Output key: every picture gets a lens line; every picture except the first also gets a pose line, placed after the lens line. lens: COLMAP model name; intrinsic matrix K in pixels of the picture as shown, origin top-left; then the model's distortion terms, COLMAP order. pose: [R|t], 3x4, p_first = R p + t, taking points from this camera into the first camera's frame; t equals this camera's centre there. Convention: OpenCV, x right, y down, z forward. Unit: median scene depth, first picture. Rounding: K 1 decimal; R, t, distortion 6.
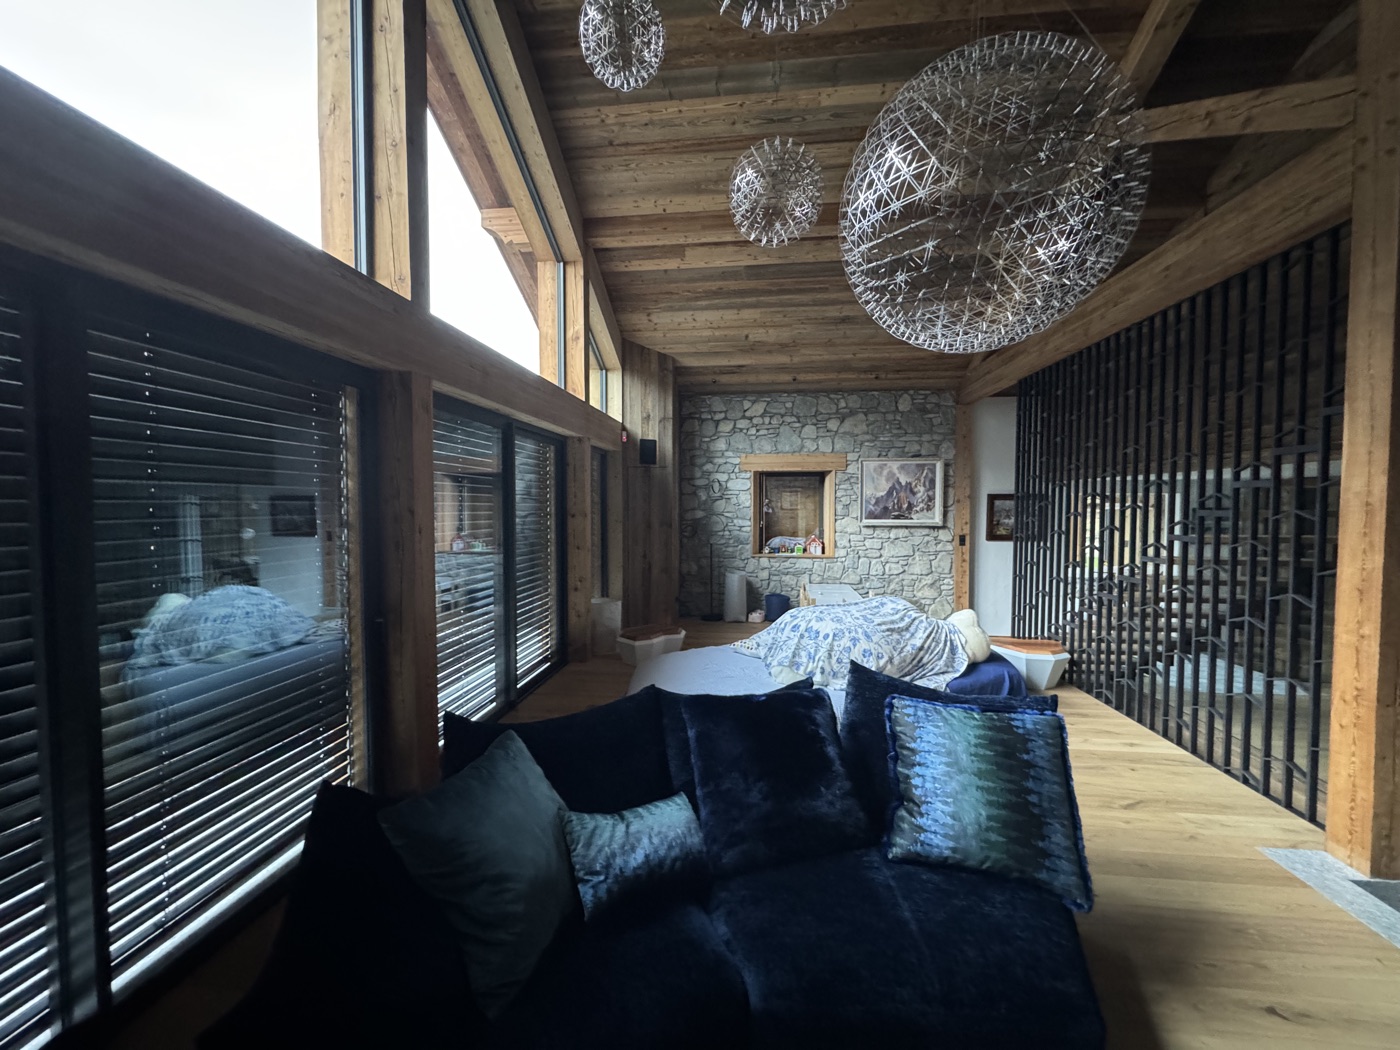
lens RADIAL K [[559.3, 0, 698.2], [0, 559.3, 524.4], [0, 0, 1]] dist [-0.000428, -0.000161]
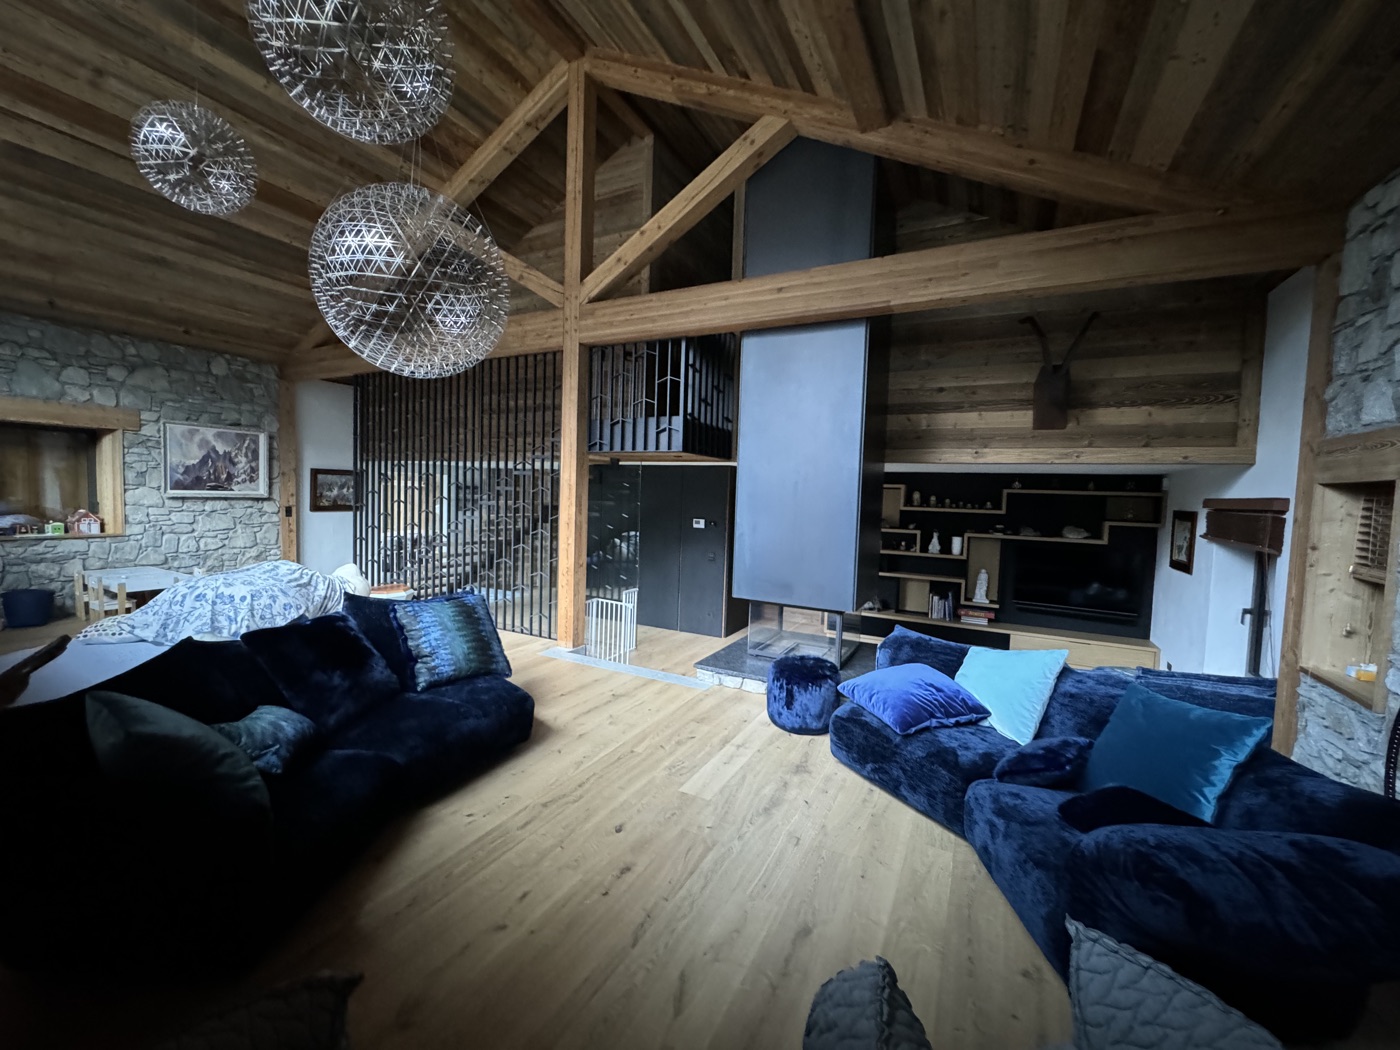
lens RADIAL K [[559.3, 0, 698.2], [0, 559.3, 524.4], [0, 0, 1]] dist [-0.000428, -0.000161]
pose [[0.362729, -0.041841, 0.930955, -0.224334], [0.001579, 0.999018, 0.044285, 0.007517], [-0.931893, -0.014593, 0.362439, -0.093709]]
